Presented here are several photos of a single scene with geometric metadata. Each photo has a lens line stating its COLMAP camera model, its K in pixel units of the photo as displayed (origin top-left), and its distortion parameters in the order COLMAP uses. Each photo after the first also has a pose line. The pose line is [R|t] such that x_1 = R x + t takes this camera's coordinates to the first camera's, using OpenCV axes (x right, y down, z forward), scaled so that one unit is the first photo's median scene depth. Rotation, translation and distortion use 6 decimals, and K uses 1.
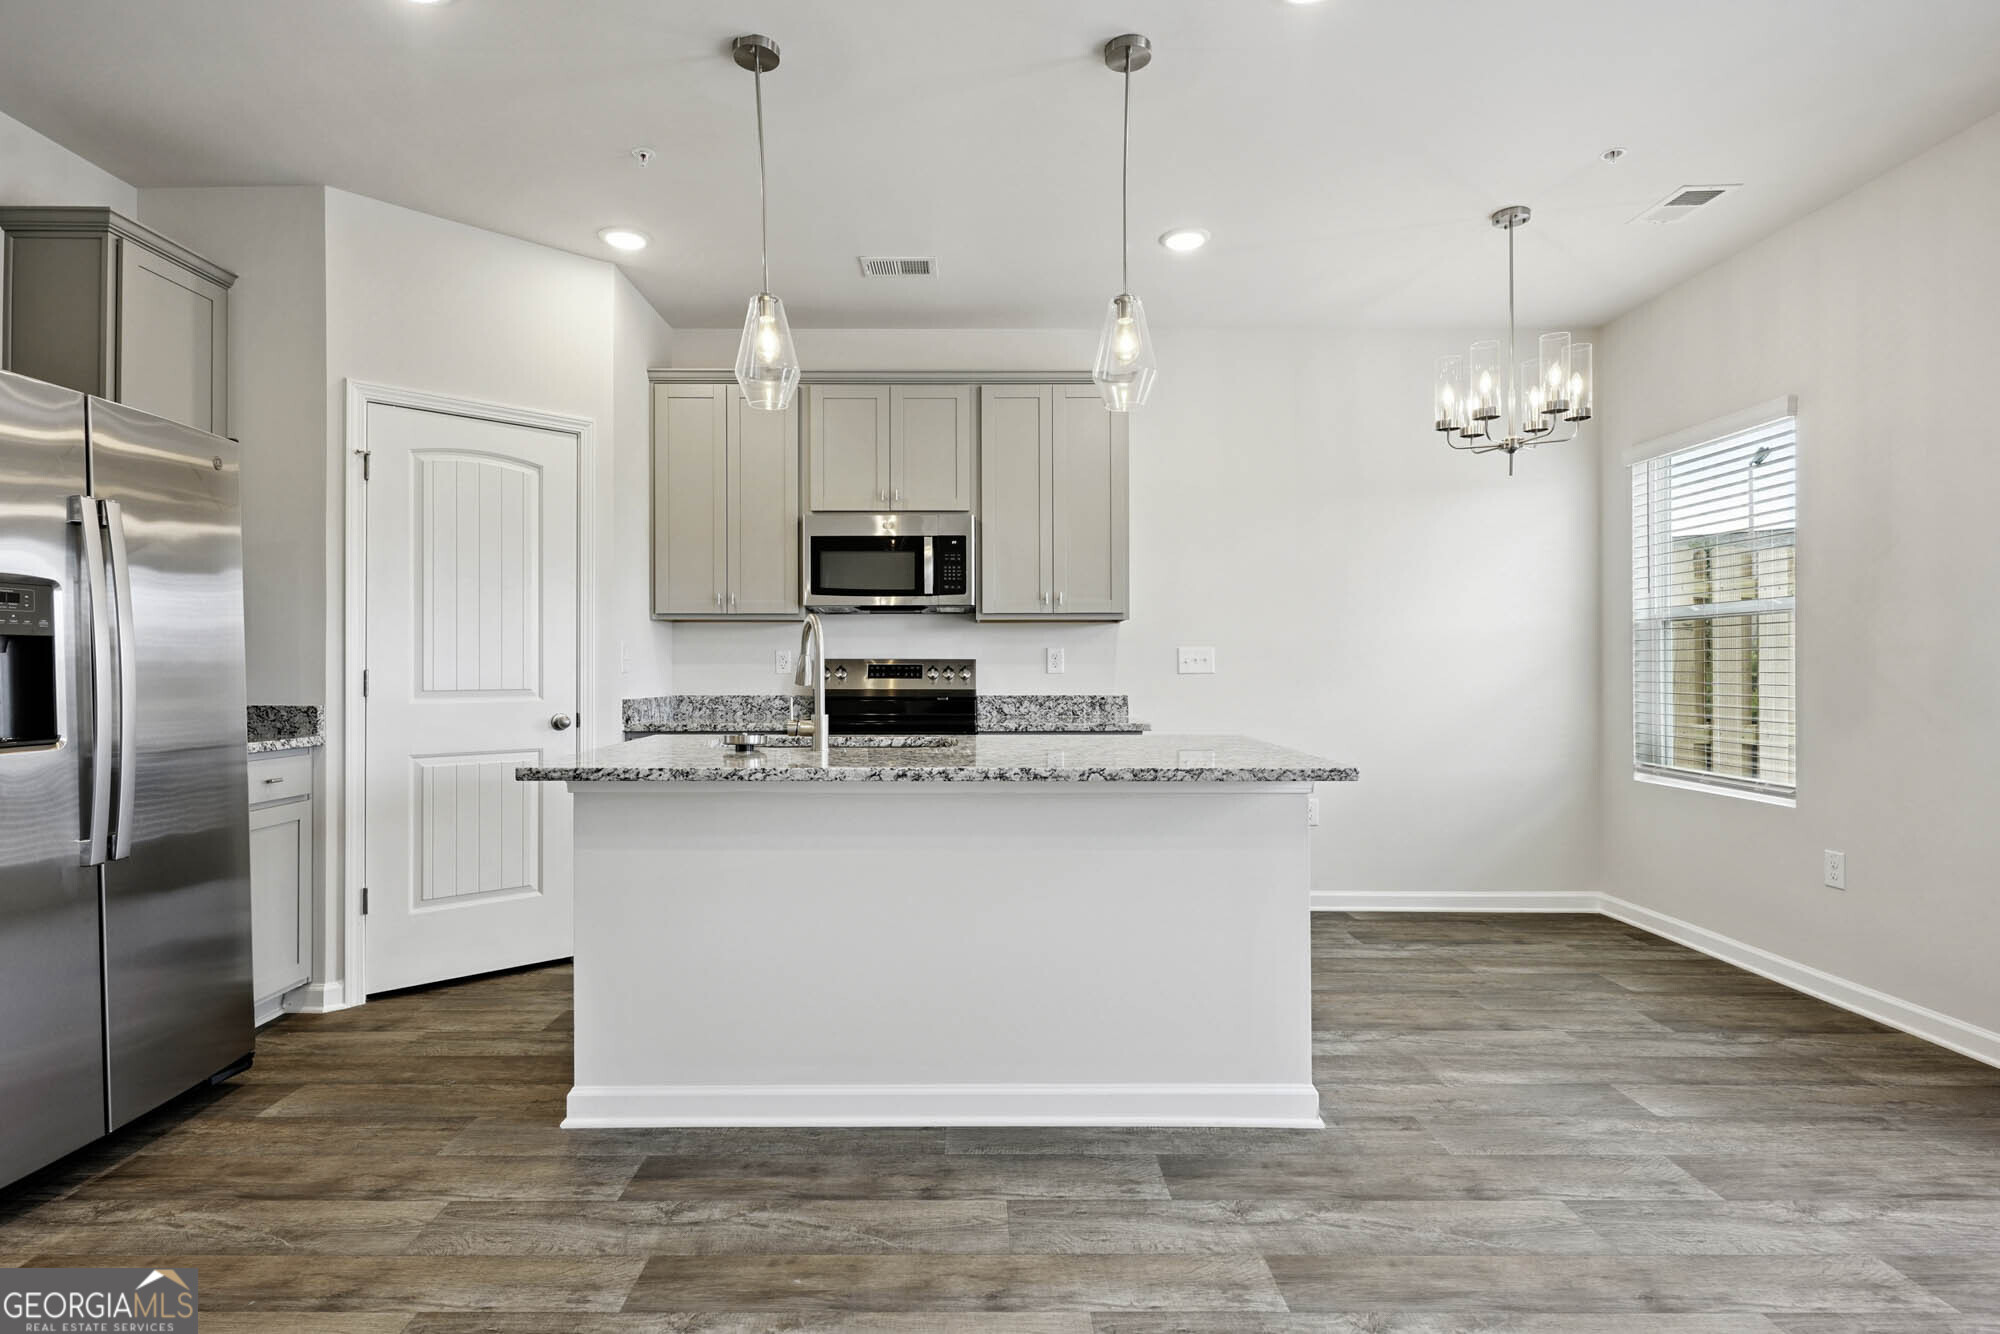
lens RADIAL K [[1006.6, 0, 954.1], [0, 1006.6, 660.9], [0, 0, 1]] dist [0.011834, -0.010797]
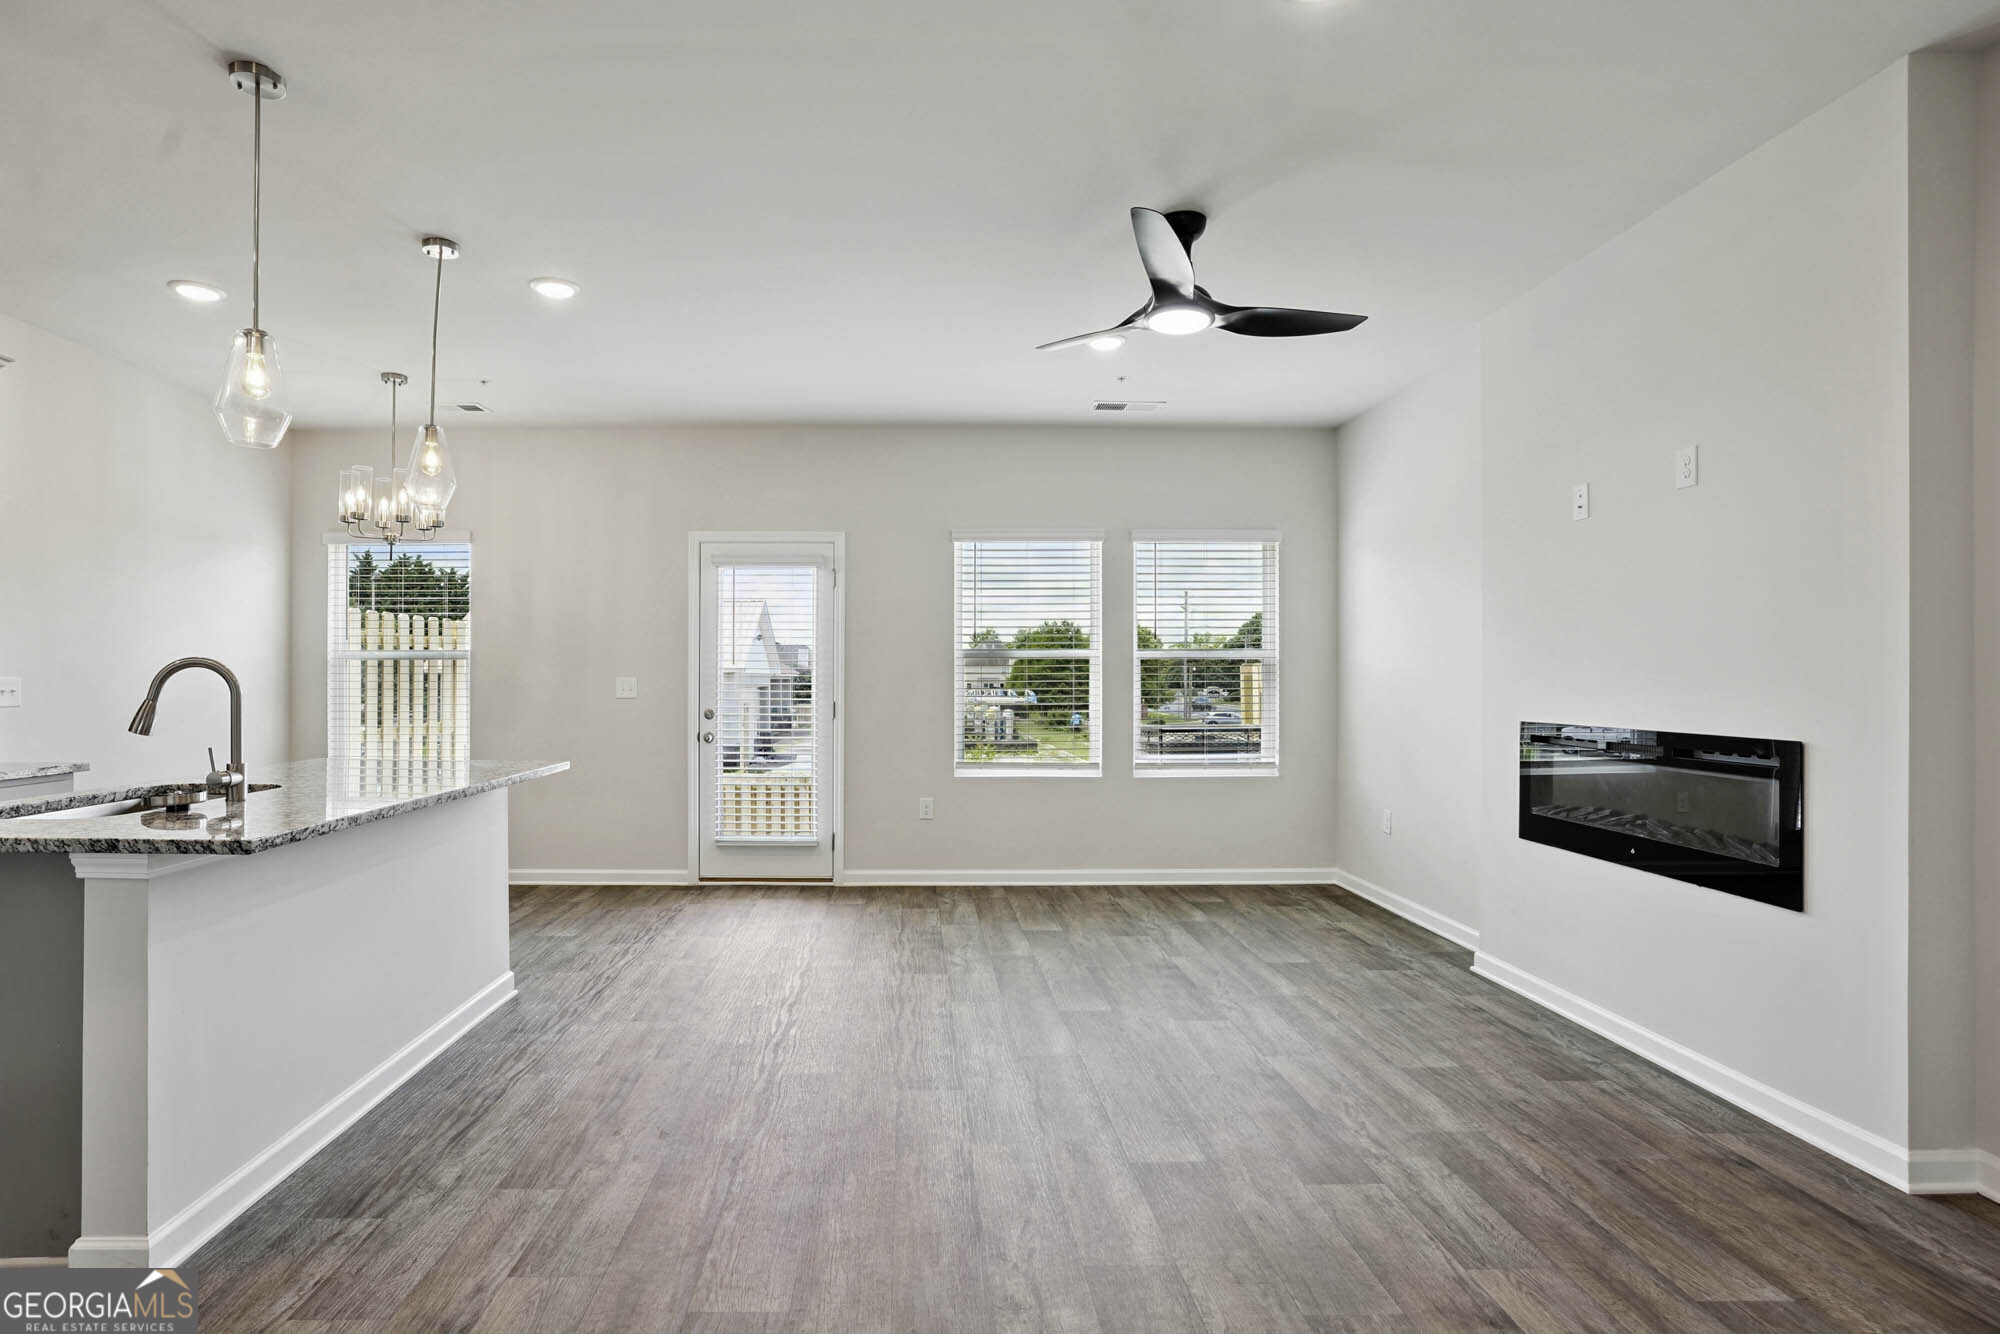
lens RADIAL K [[1007.1, 0, 939.4], [0, 1007.1, 676.9], [0, 0, 1]] dist [-0.080194, 0.030473]
pose [[-0.041259, 0.001073, 0.999148, -0.871794], [-0.006678, 0.999977, -0.001350, -0.026351], [-0.999126, -0.006728, -0.041251, 0.289109]]
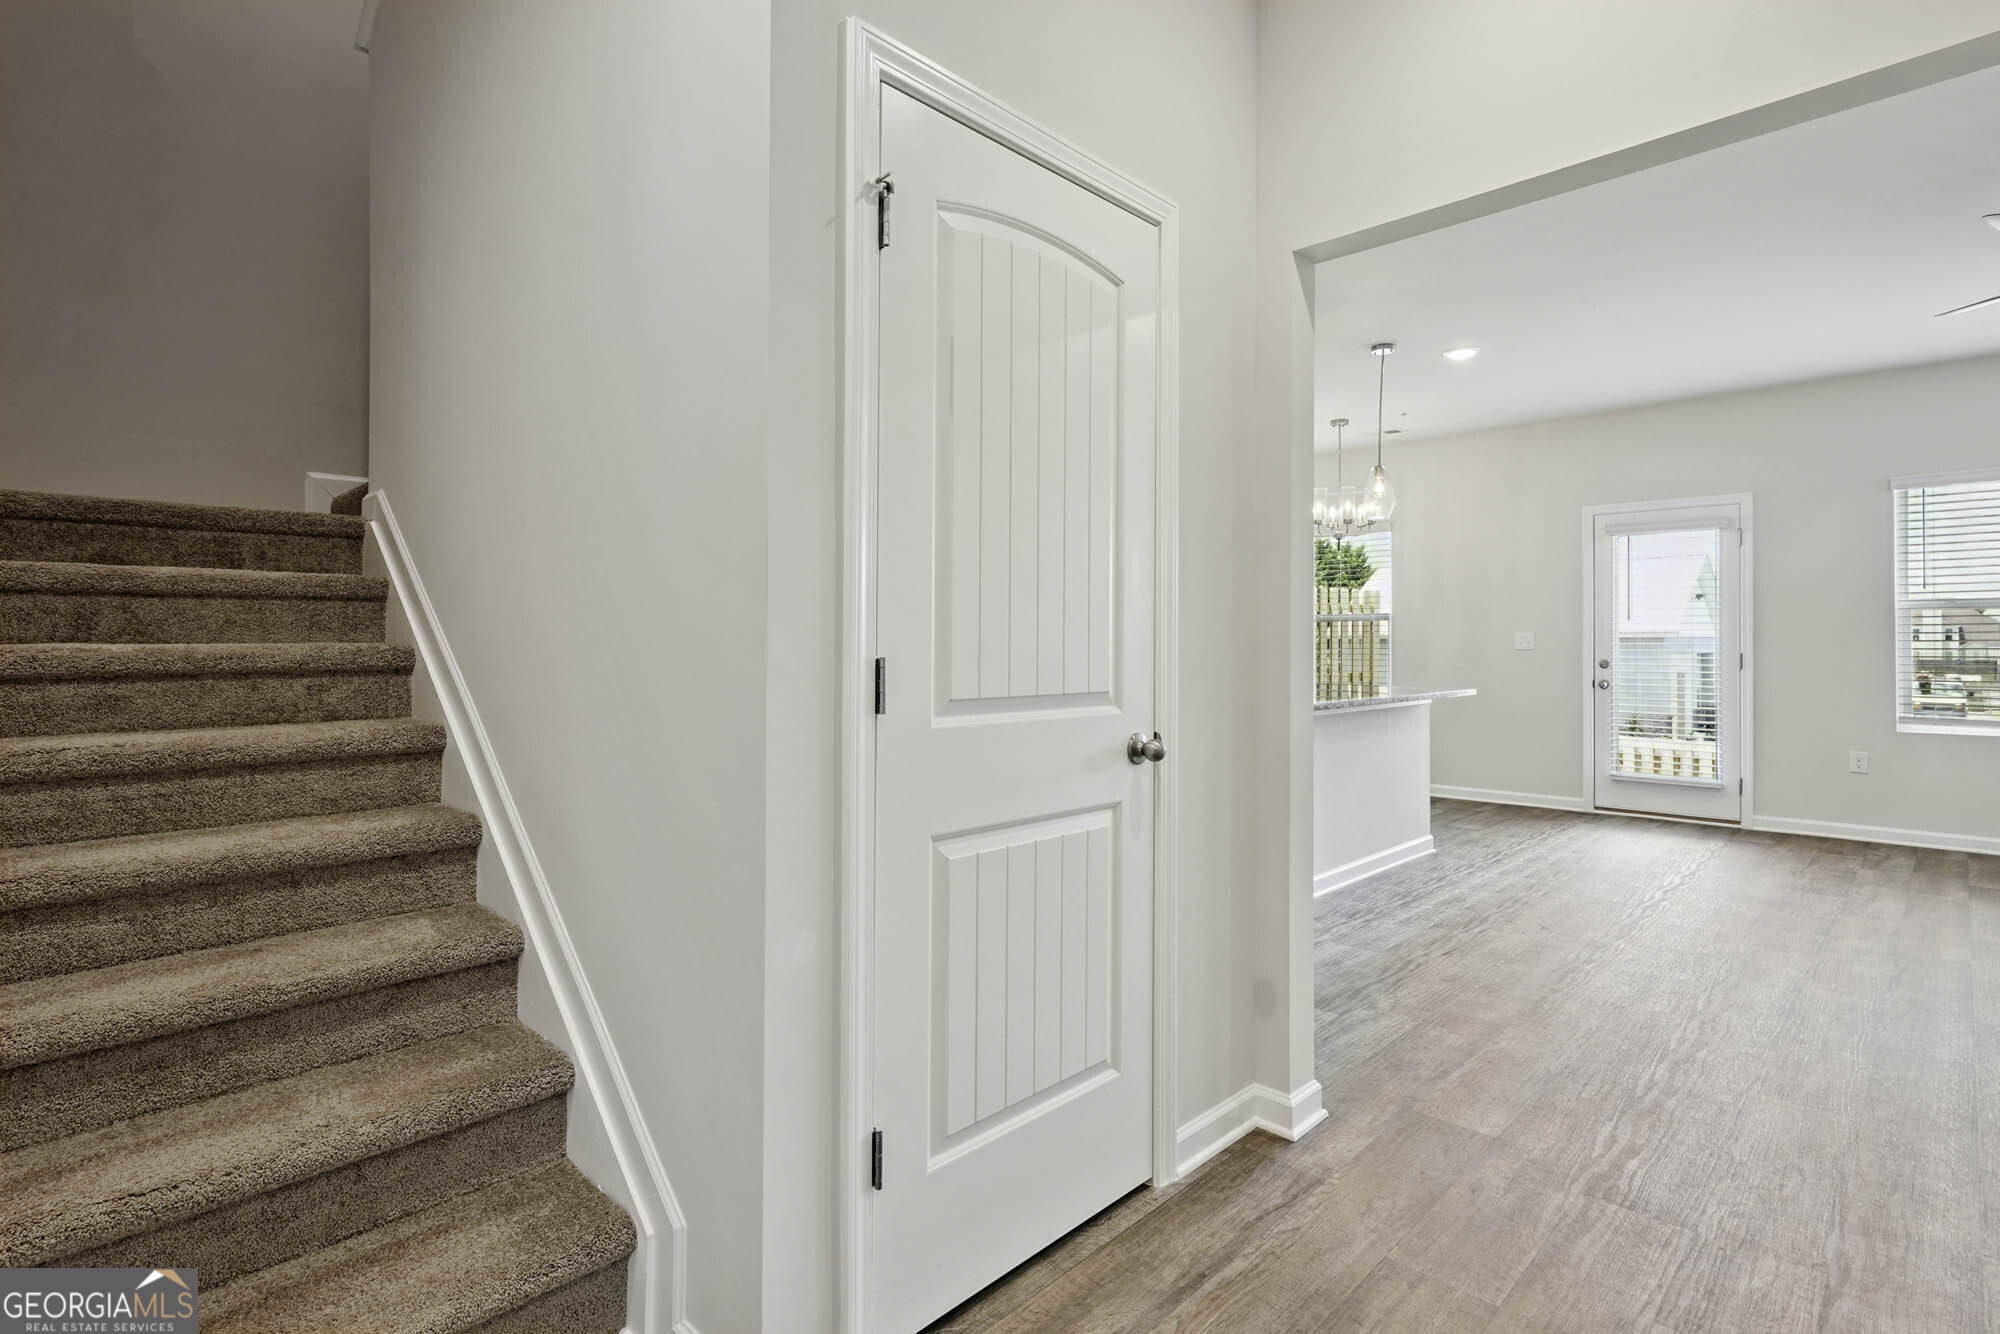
lens RADIAL K [[994.0, 0, 966.6], [0, 994.0, 639.6], [0, 0, 1]] dist [0.001069, -0.000168]
pose [[0.701714, 0.003898, 0.712448, -1.413387], [-0.004813, 0.999988, -0.000731, -0.002151], [-0.712443, -0.002916, 0.701724, 0.131609]]
